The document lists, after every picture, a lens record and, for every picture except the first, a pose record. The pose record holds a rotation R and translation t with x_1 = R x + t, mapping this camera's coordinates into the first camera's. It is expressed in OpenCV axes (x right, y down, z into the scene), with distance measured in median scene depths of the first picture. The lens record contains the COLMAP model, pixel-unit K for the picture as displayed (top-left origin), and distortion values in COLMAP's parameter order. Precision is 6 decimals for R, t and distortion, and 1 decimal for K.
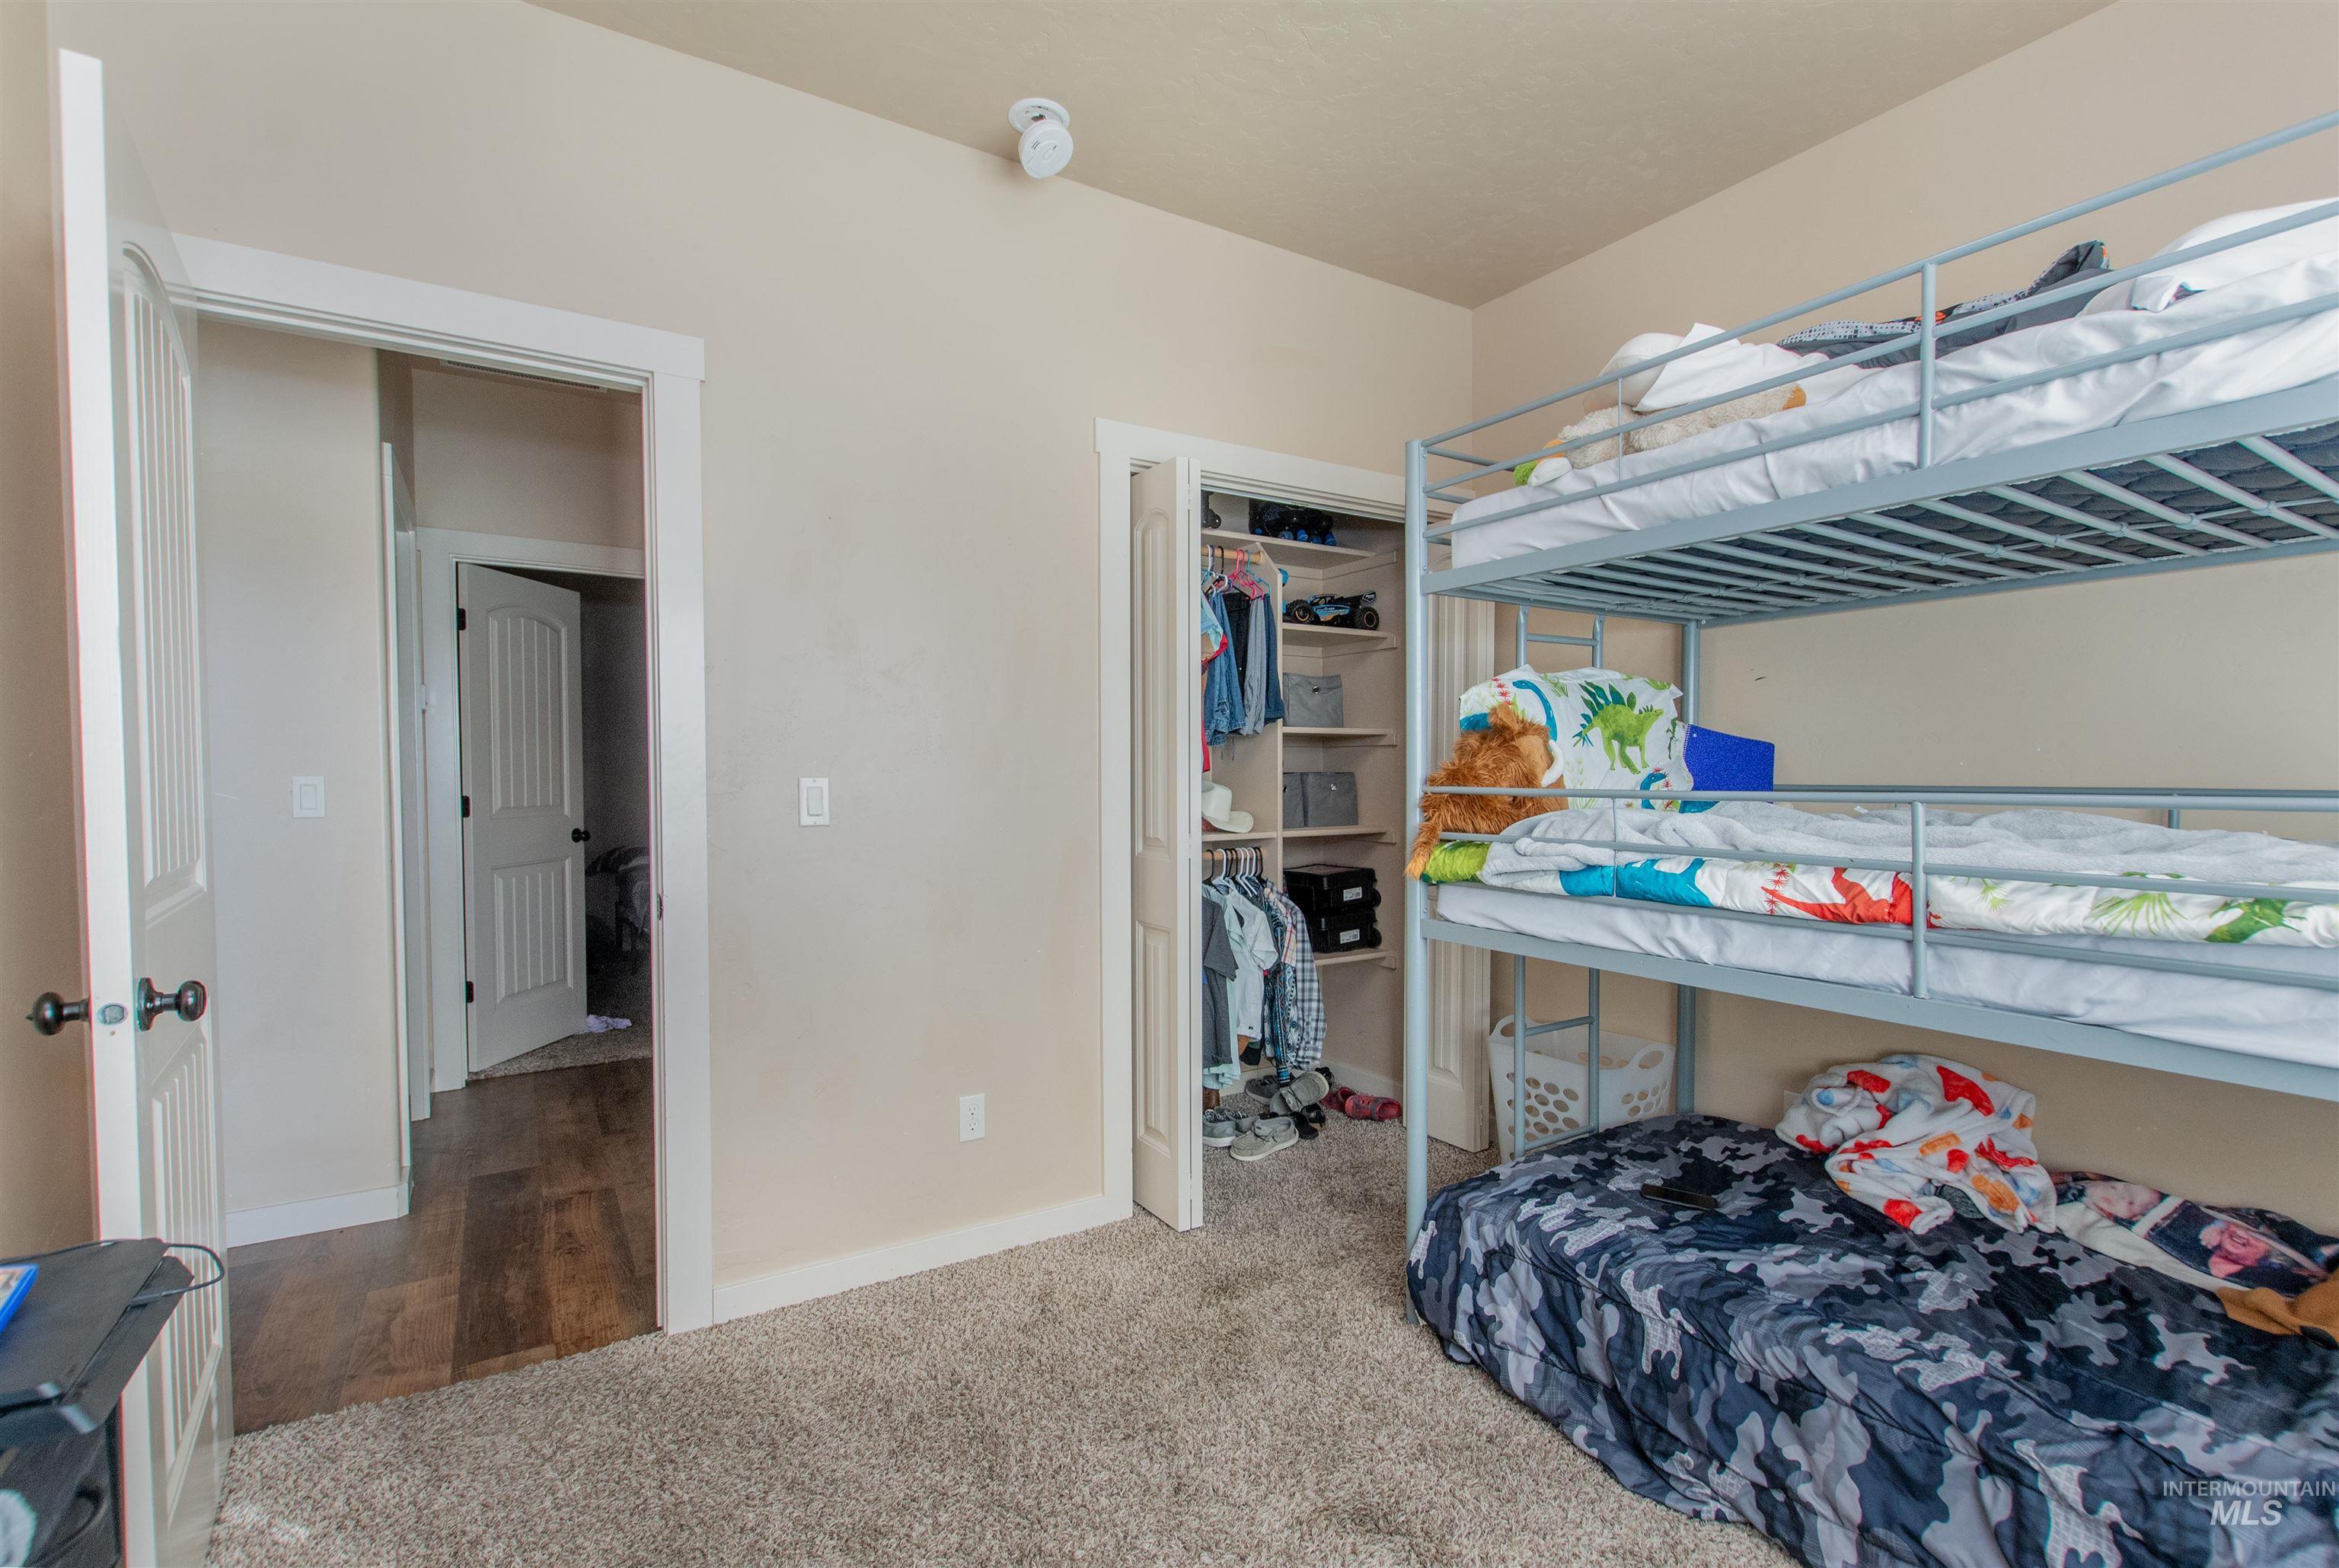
lens RADIAL K [[1035.0, 0, 1161.9], [0, 1035.0, 800.1], [0, 0, 1]] dist [0.000269, -0.000097]
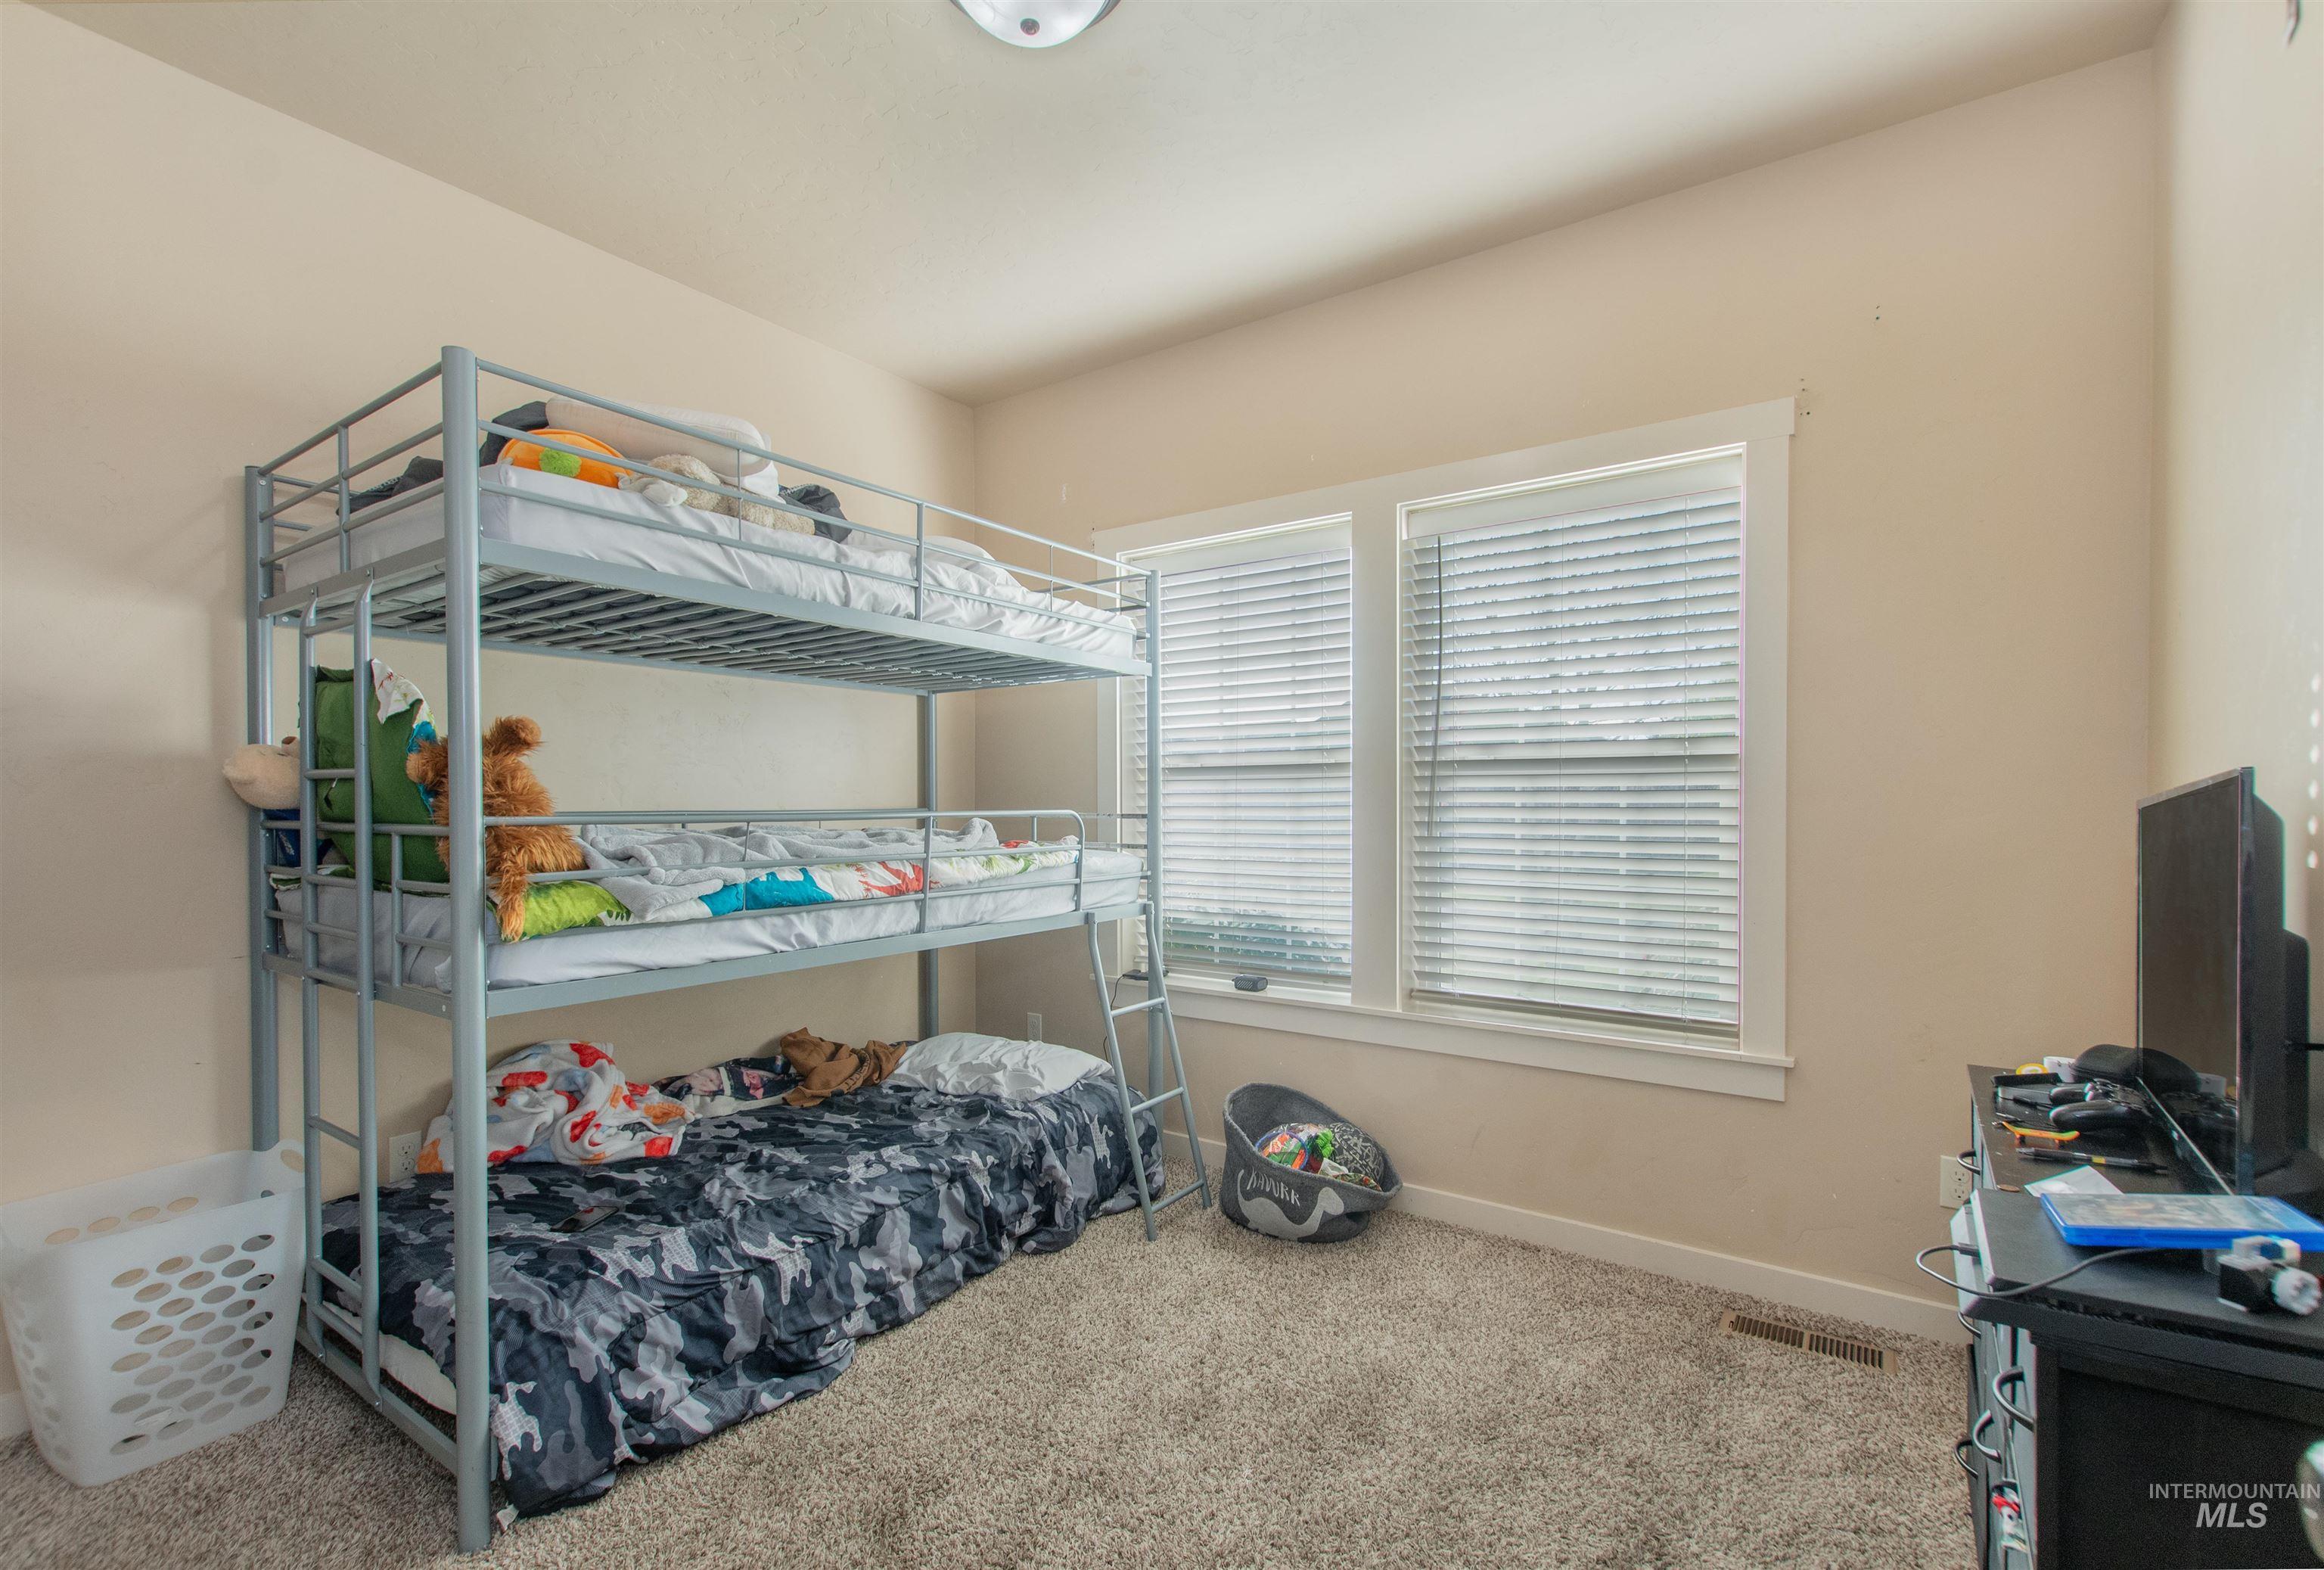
lens RADIAL K [[1028.6, 0, 1155.5], [0, 1028.6, 794.5], [0, 0, 1]] dist [0.000269, -0.000097]
pose [[-0.391086, 0.006089, 0.920334, -0.786371], [0.023540, 0.999717, 0.003389, -0.026135], [-0.920053, 0.022990, -0.391119, 1.056588]]
